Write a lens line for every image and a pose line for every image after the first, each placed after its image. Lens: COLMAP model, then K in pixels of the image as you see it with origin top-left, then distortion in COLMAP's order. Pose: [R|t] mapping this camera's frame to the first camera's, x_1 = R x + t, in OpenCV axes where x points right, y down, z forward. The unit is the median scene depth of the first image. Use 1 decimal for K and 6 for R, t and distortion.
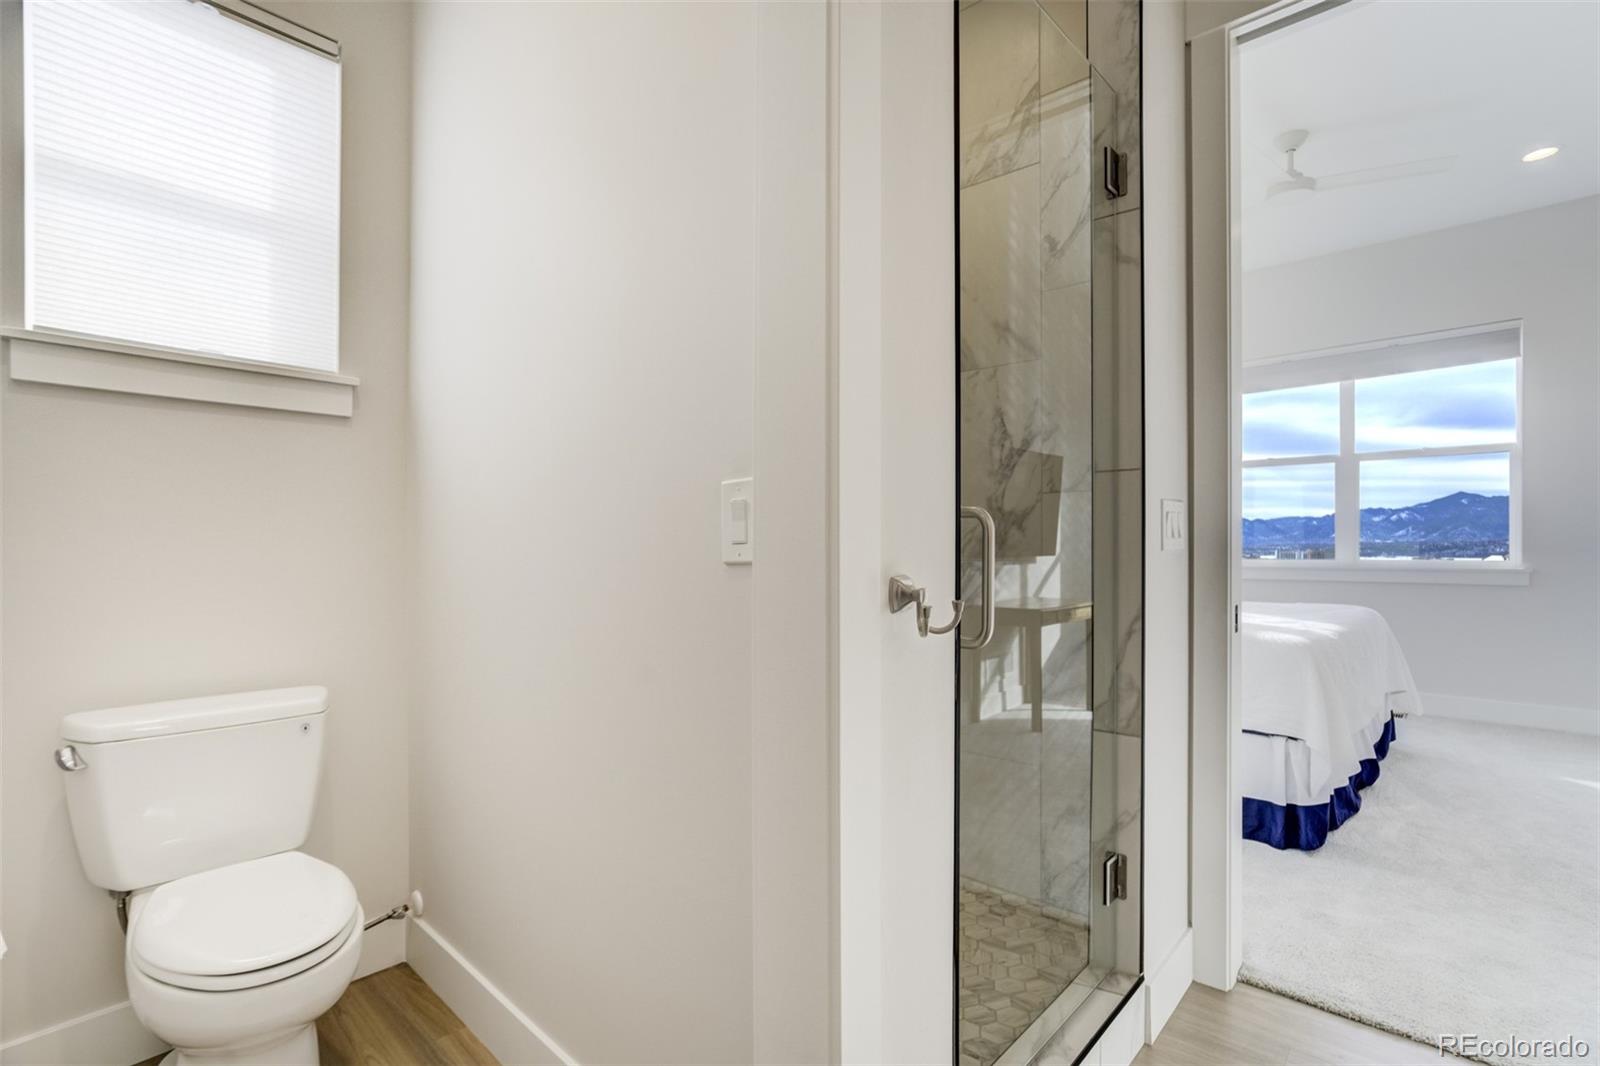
lens RADIAL K [[748.9, 0, 788.9], [0, 748.9, 531.4], [0, 0, 1]] dist [-0.015671, 0.002588]
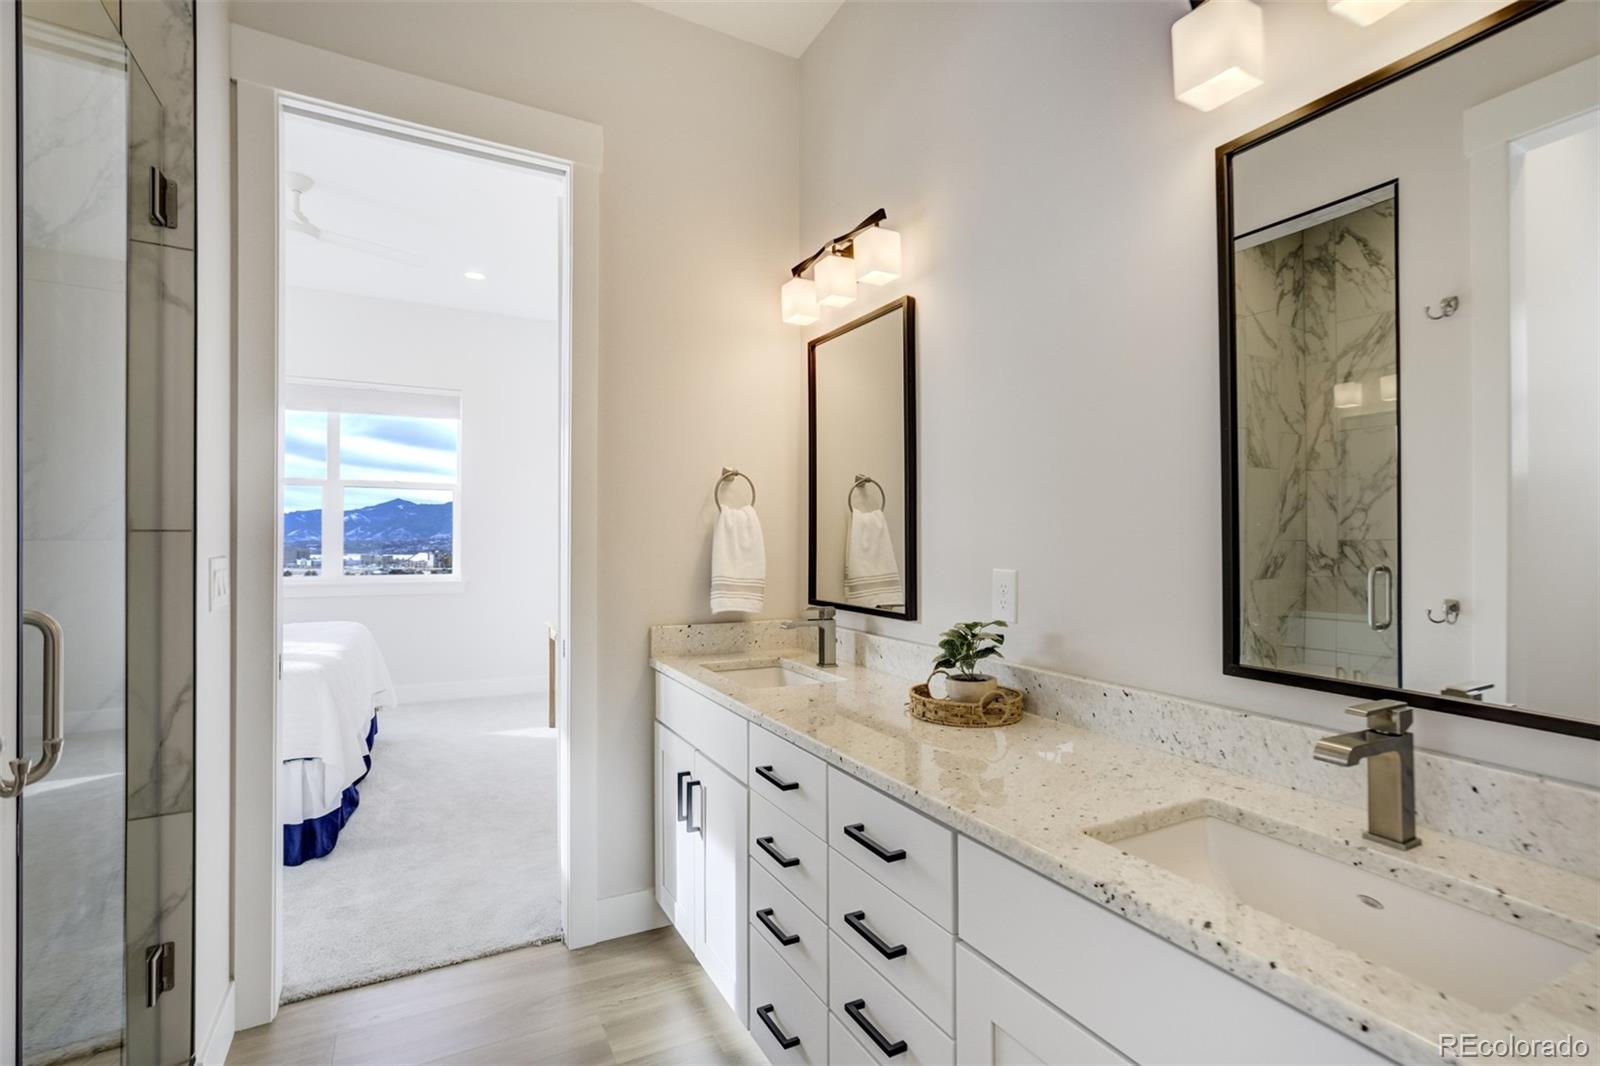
lens RADIAL K [[748.9, 0, 803.0], [0, 748.9, 532.4], [0, 0, 1]] dist [-0.015671, 0.002588]
pose [[0.319581, 0.006917, 0.947534, -0.165909], [-0.021877, 0.999761, 0.000080, -0.091489], [-0.947306, -0.020754, 0.319656, -0.040704]]
